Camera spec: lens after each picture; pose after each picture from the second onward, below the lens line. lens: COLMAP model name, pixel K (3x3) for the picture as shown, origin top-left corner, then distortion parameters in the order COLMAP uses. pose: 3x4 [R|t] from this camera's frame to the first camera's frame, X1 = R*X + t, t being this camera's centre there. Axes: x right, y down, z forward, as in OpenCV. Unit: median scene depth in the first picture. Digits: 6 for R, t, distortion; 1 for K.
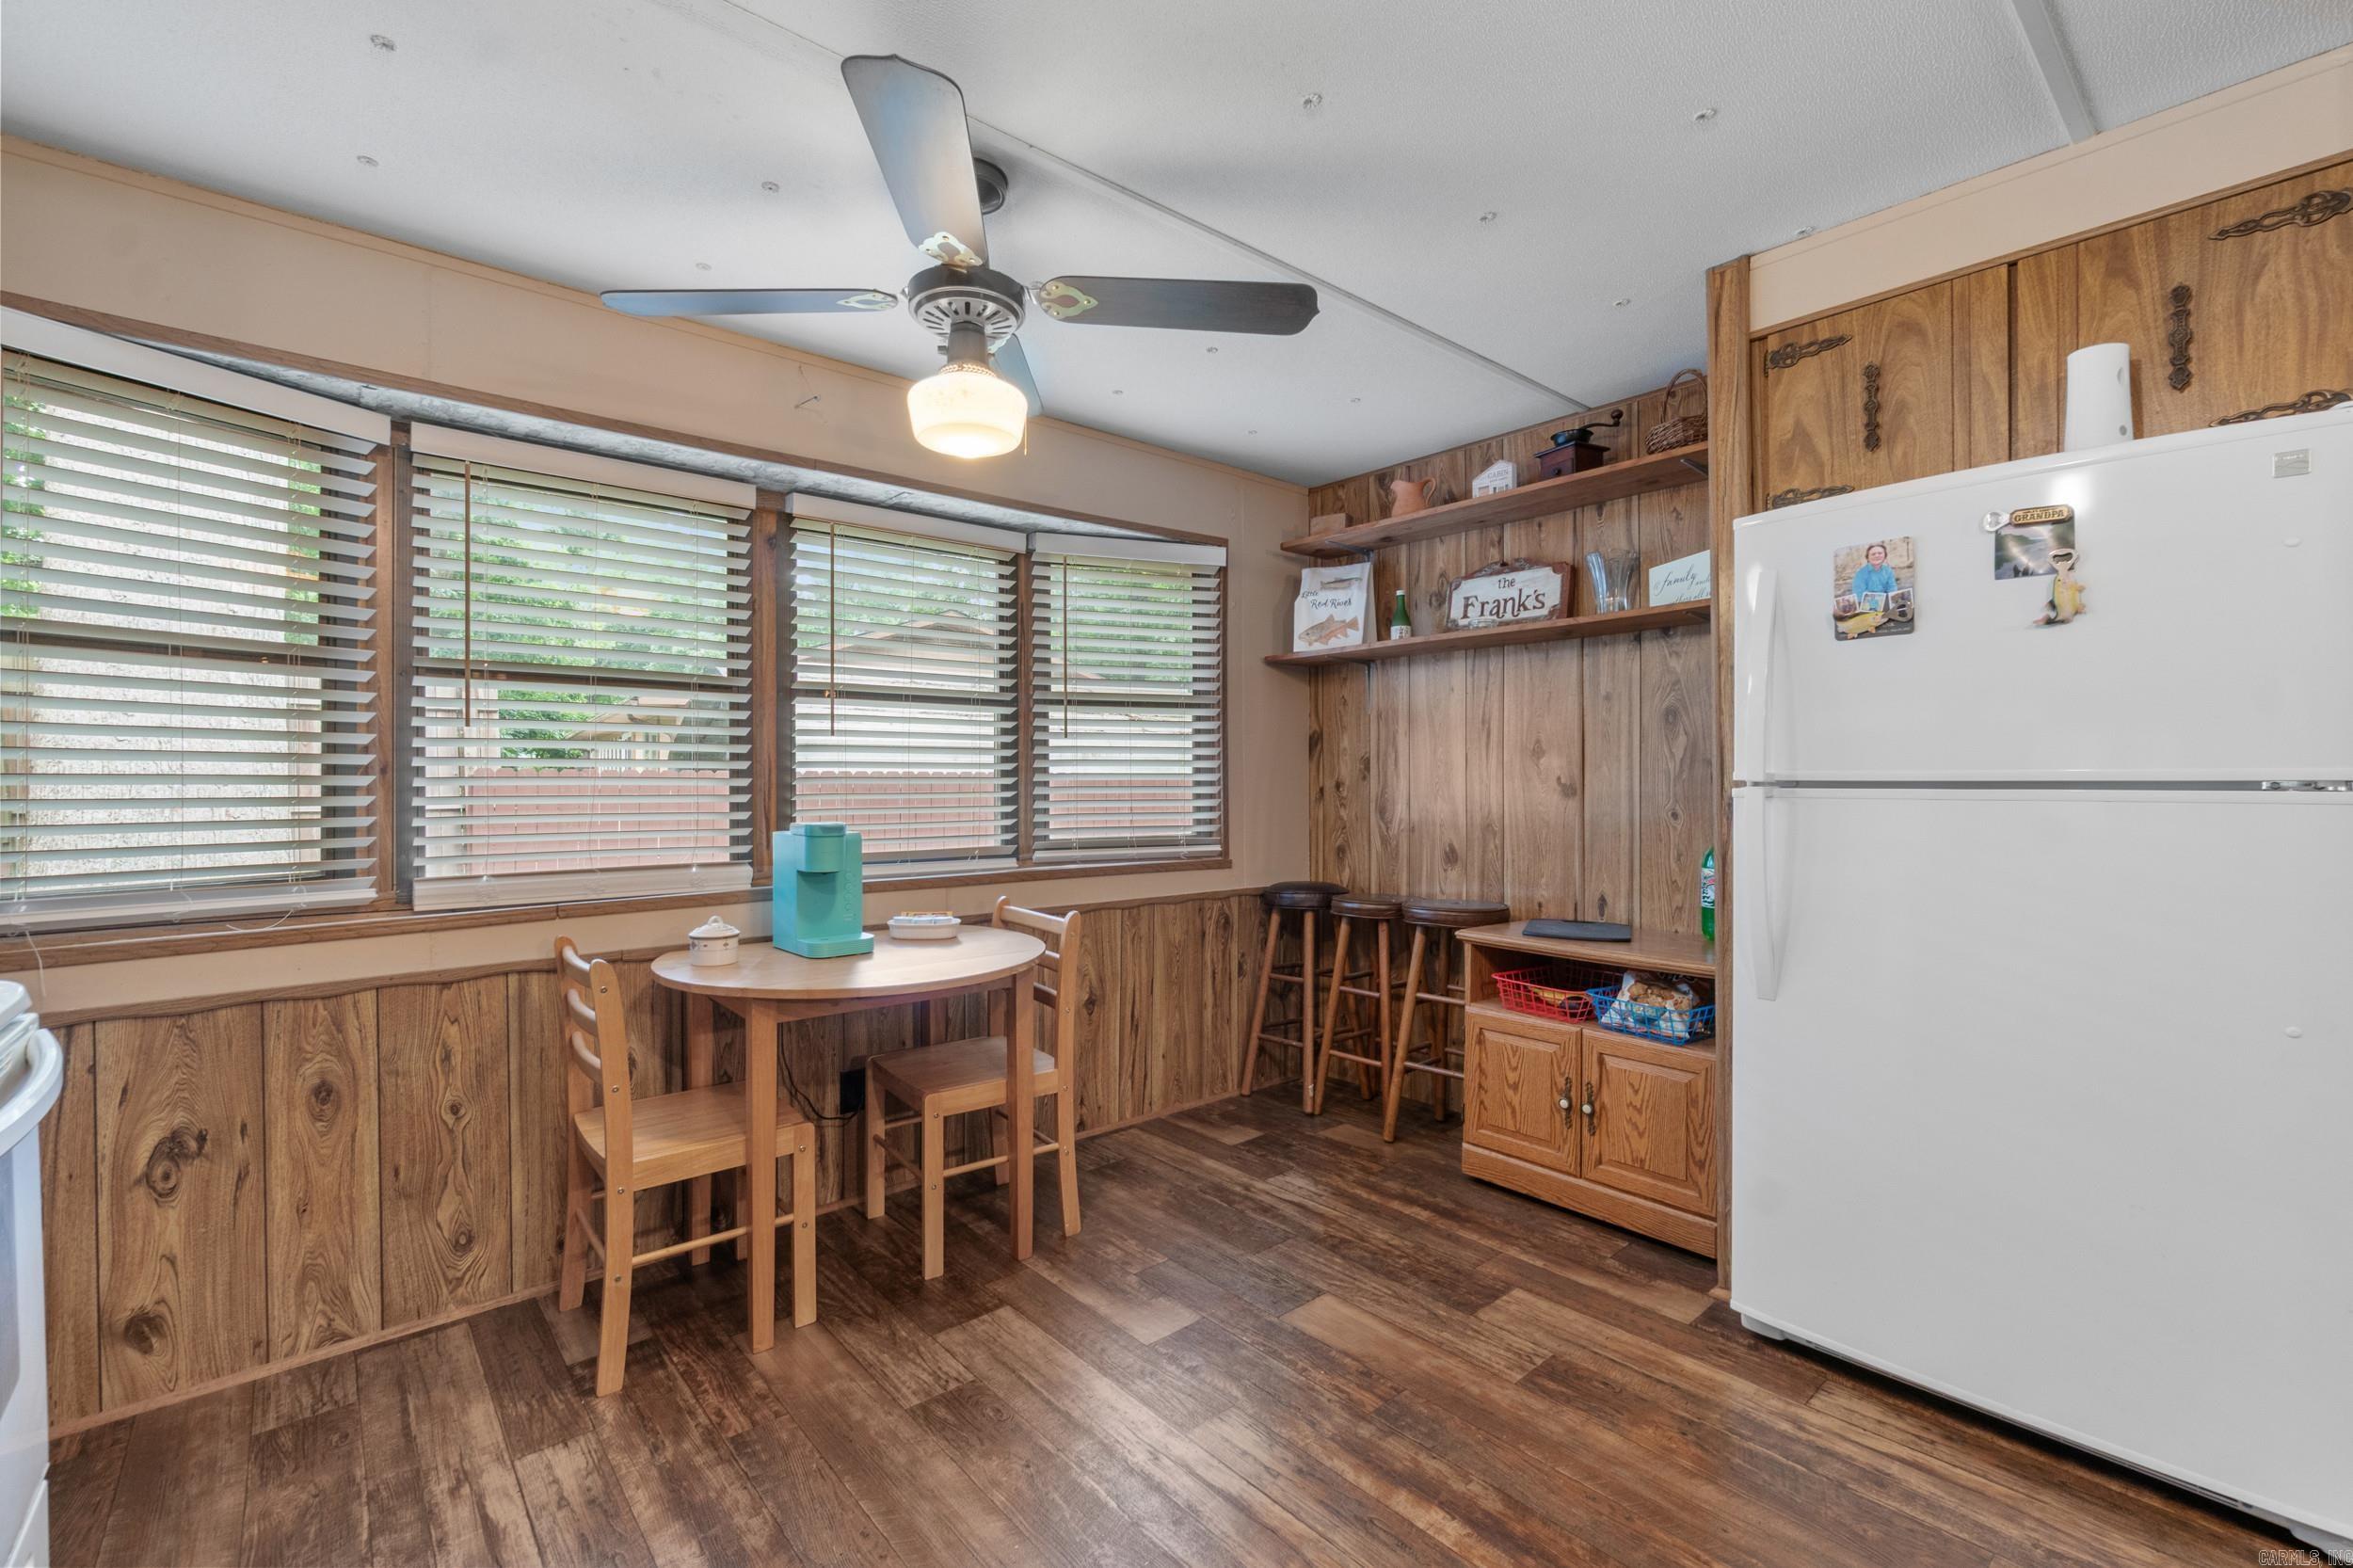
lens RADIAL K [[1009.4, 0, 1176.5], [0, 1009.4, 784.0], [0, 0, 1]] dist [0.000402, -0.000071]
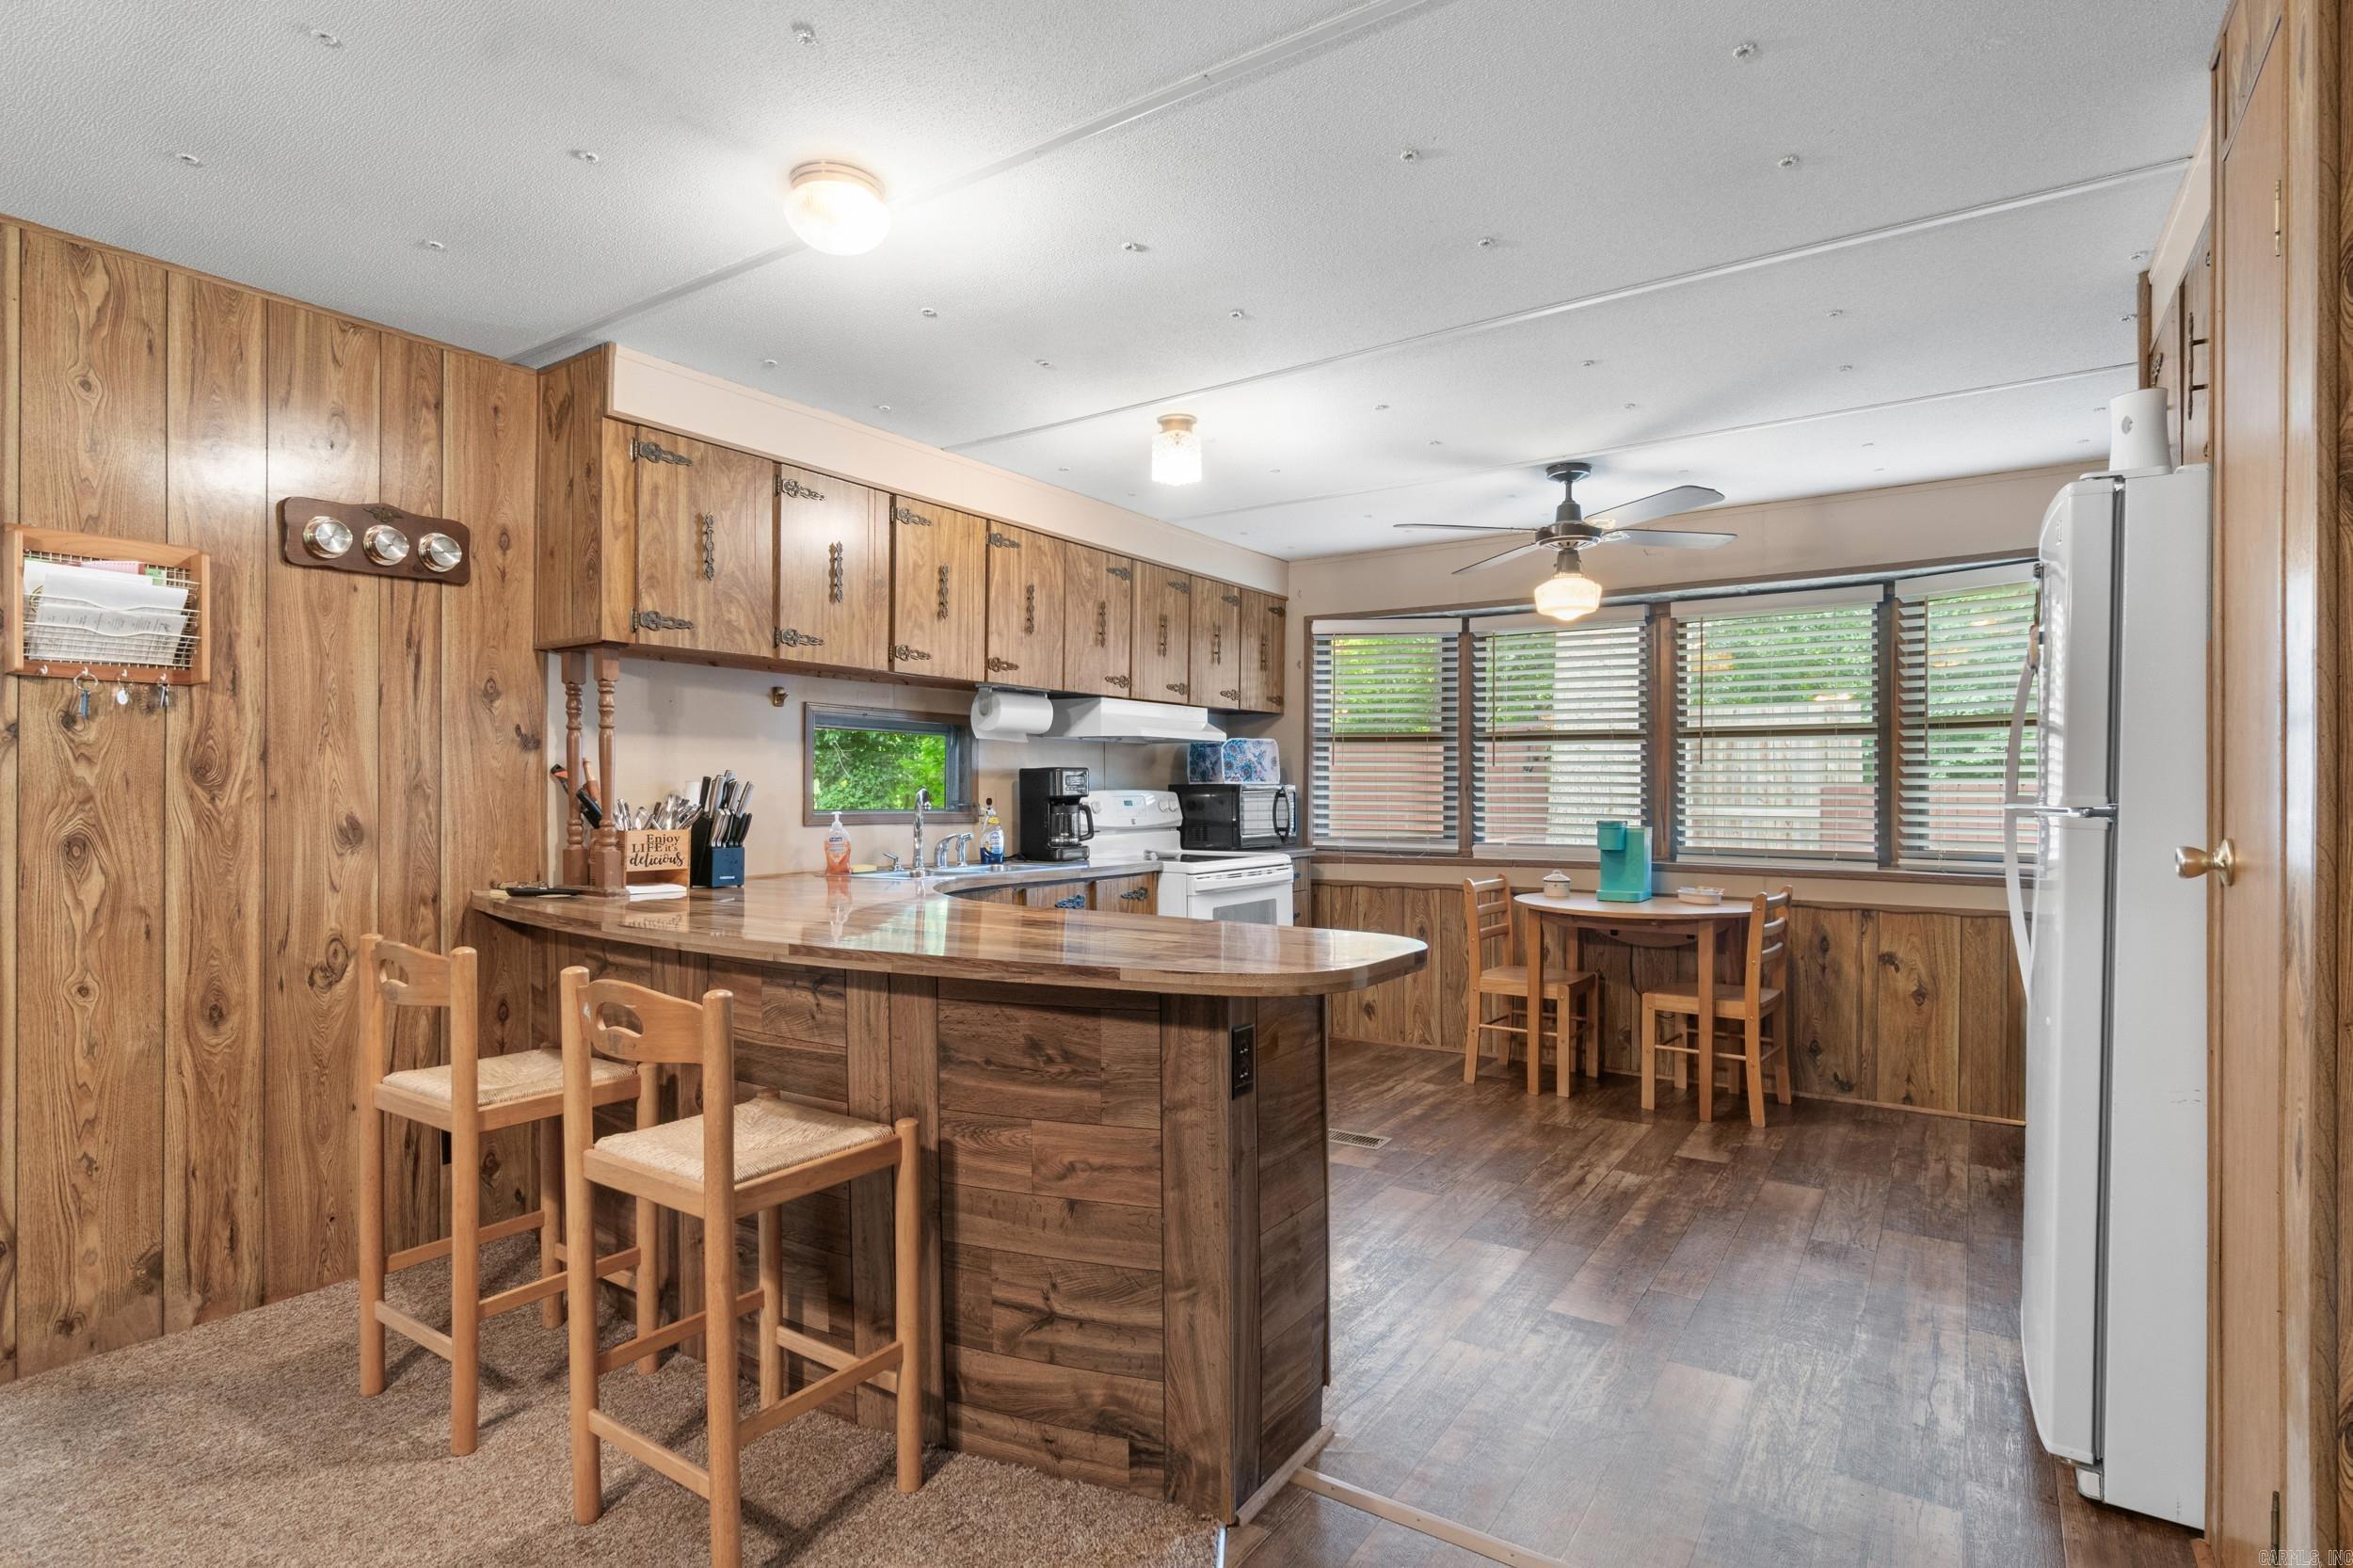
lens RADIAL K [[1176.0, 0, 1156.2], [0, 1176.0, 786.3], [0, 0, 1]] dist [-0.004102, -0.000339]
pose [[0.258186, -0.000270, -0.966095, 1.020858], [-0.008894, 0.999957, -0.002656, -0.004770], [0.966054, 0.009278, 0.258172, -0.171827]]
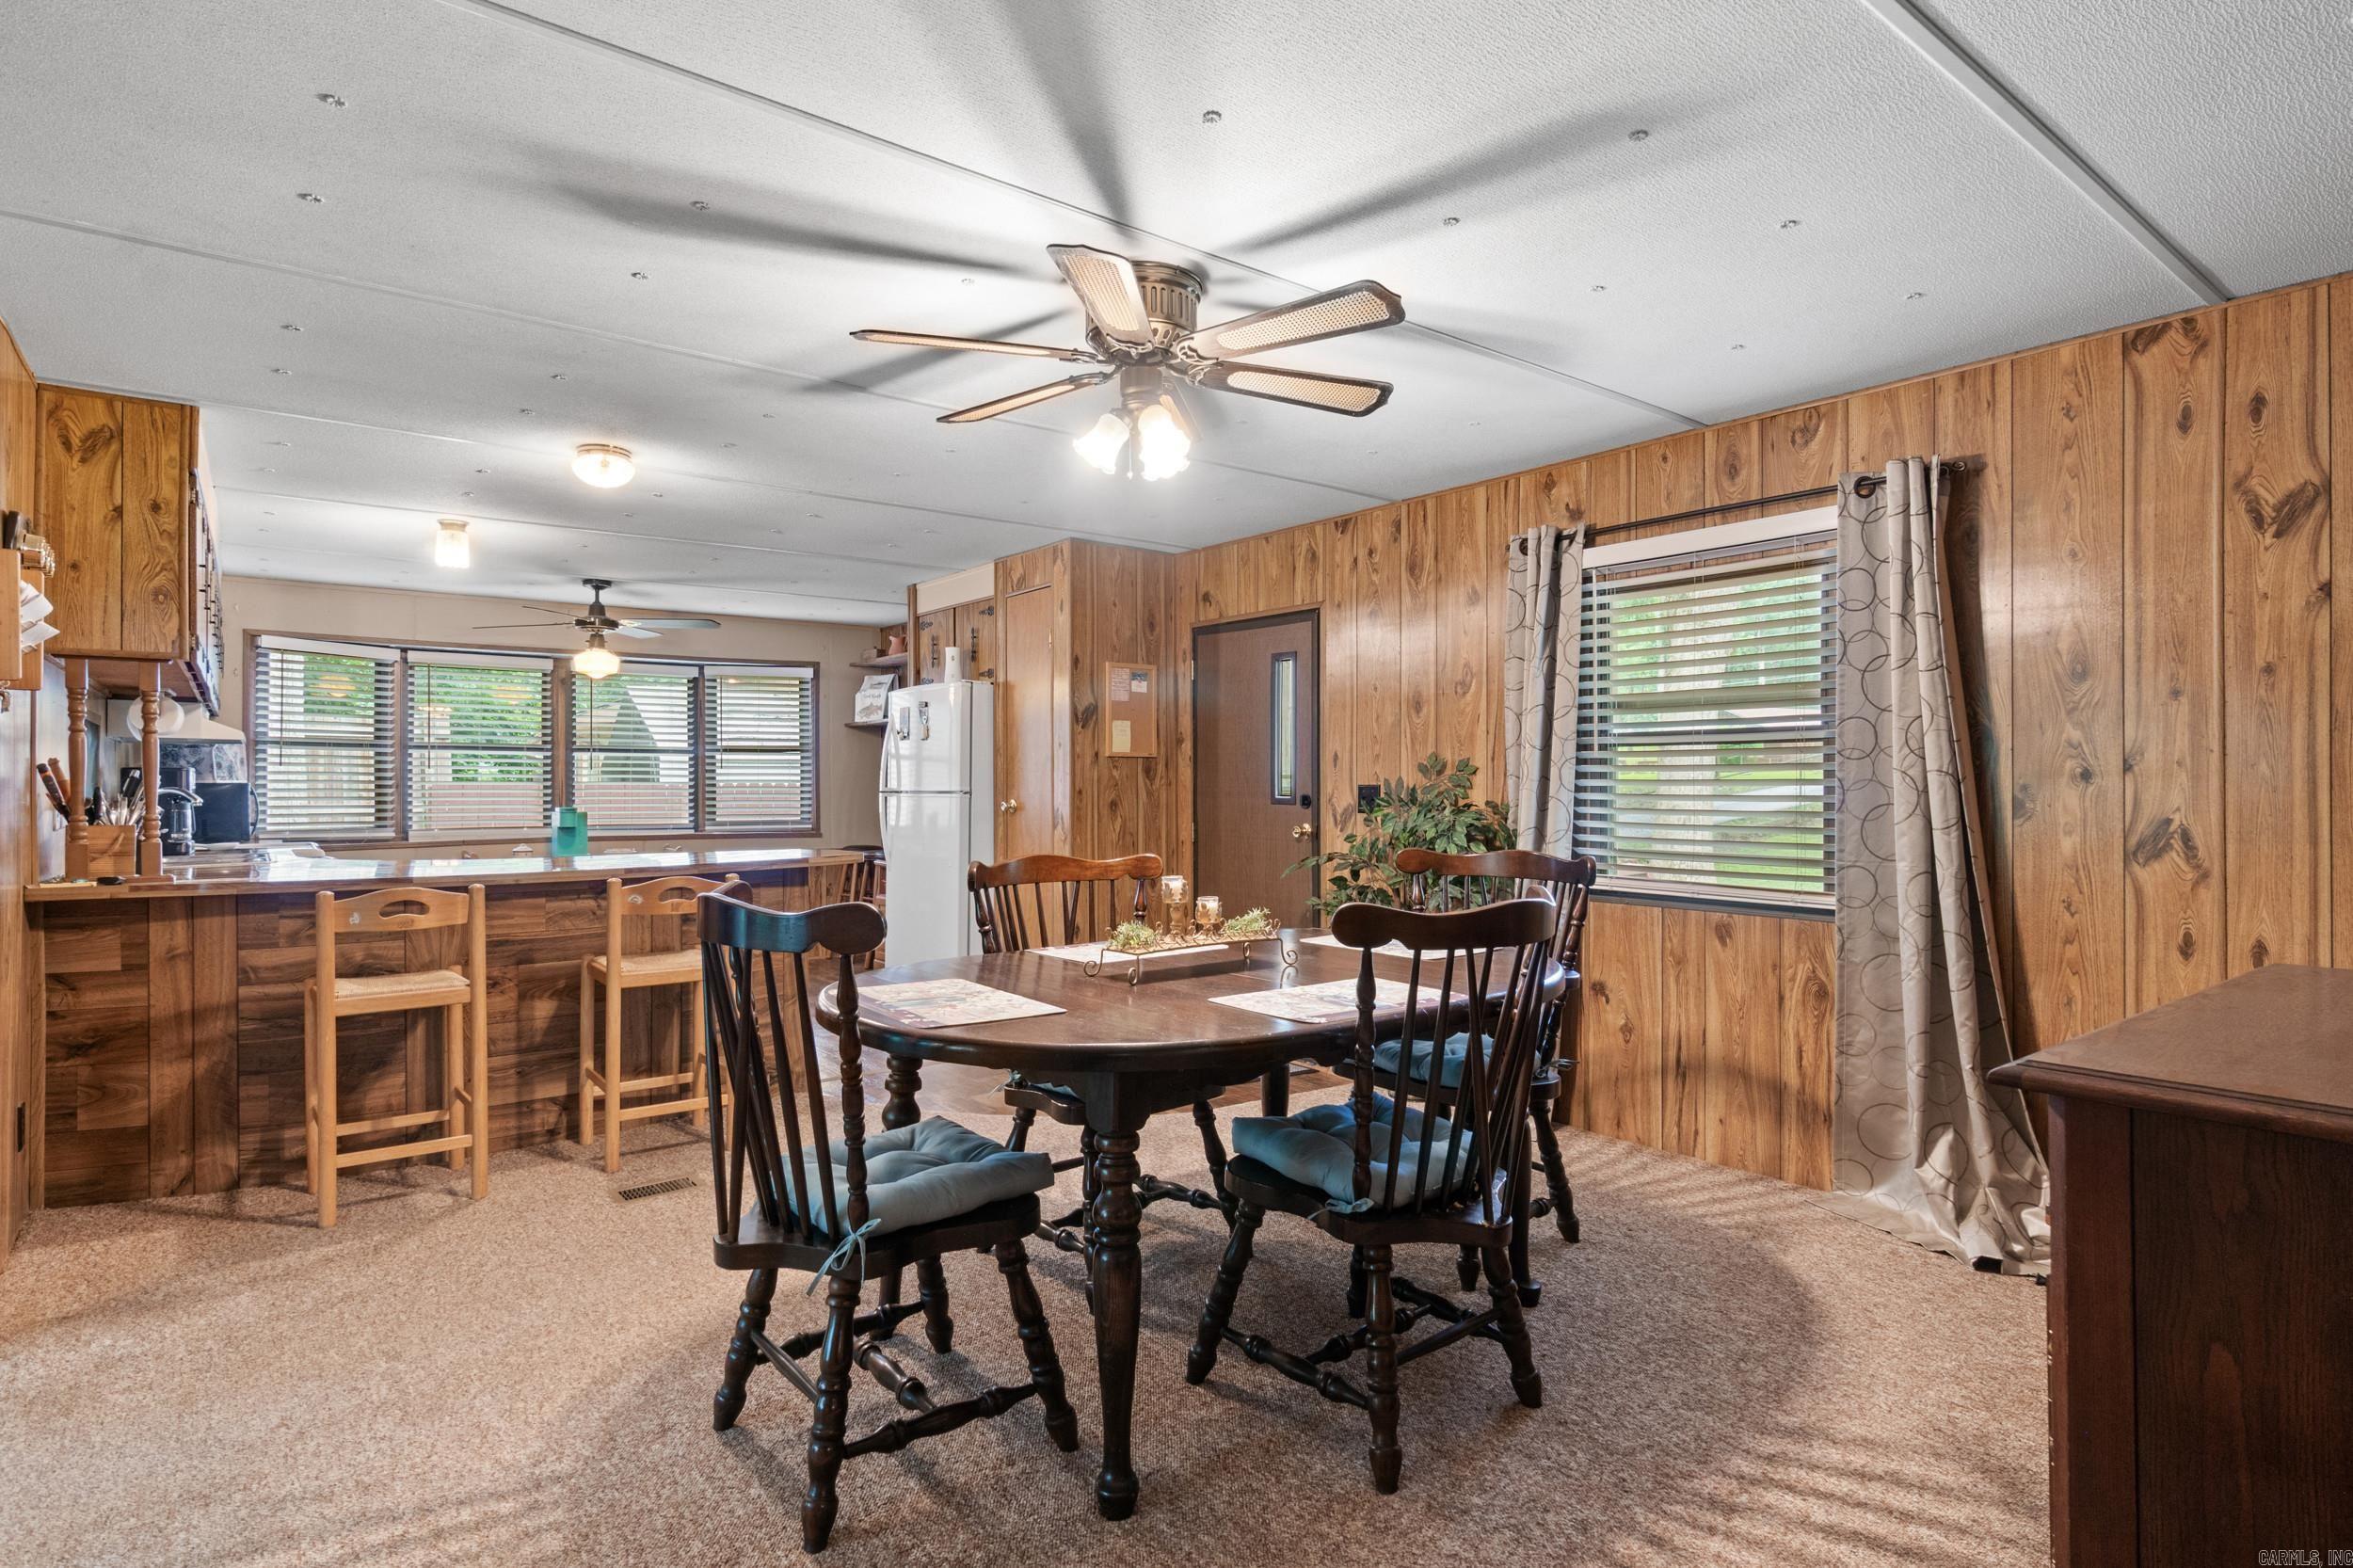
lens RADIAL K [[1176.0, 0, 1156.2], [0, 1176.0, 786.3], [0, 0, 1]] dist [-0.004102, -0.000339]
pose [[0.998533, 0.000071, -0.054139, 0.957486], [-0.000430, 0.999978, -0.006606, 0.003558], [0.054138, 0.006619, 0.998512, -1.381642]]
